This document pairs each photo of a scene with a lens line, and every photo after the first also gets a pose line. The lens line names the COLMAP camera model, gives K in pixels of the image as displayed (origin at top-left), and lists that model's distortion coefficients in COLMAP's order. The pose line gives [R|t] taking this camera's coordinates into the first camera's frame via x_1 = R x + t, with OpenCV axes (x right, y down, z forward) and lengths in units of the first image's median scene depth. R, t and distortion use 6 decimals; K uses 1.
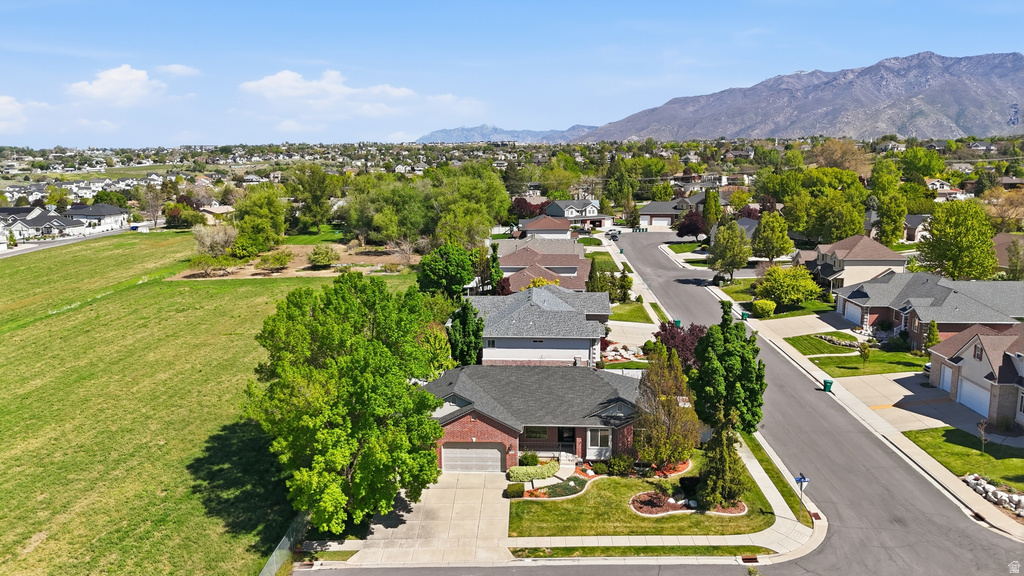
lens RADIAL K [[752.2, 0, 513.1], [0, 752.2, 285.9], [0, 0, 1]] dist [0.077861, -0.072399]
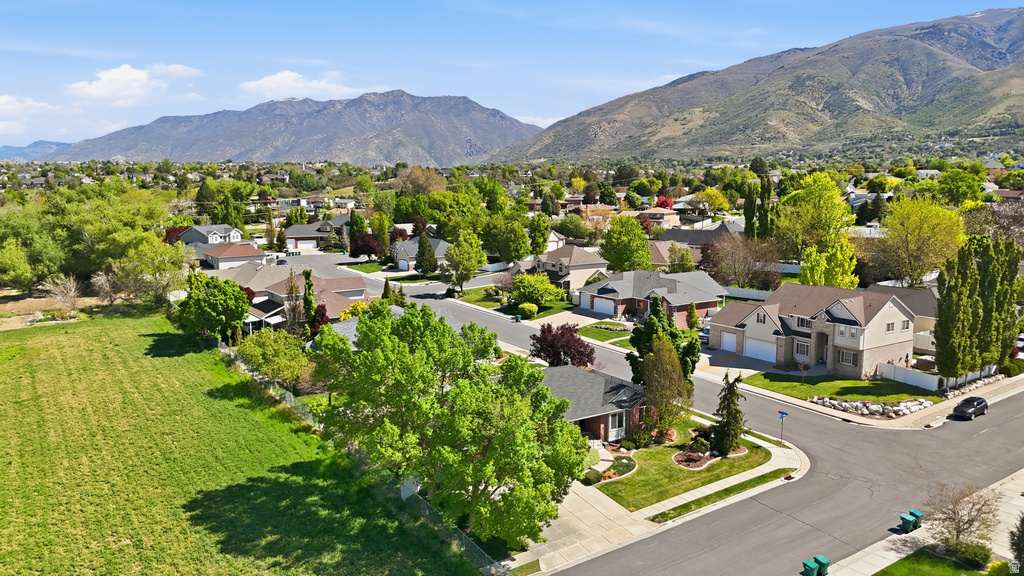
lens RADIAL K [[752.2, 0, 513.3], [0, 752.2, 290.3], [0, 0, 1]] dist [0.077861, -0.072399]
pose [[0.808038, -0.083165, 0.583230, -0.443871], [0.097388, 0.995222, 0.006986, -0.014849], [-0.581025, 0.051155, 0.812277, 0.089828]]
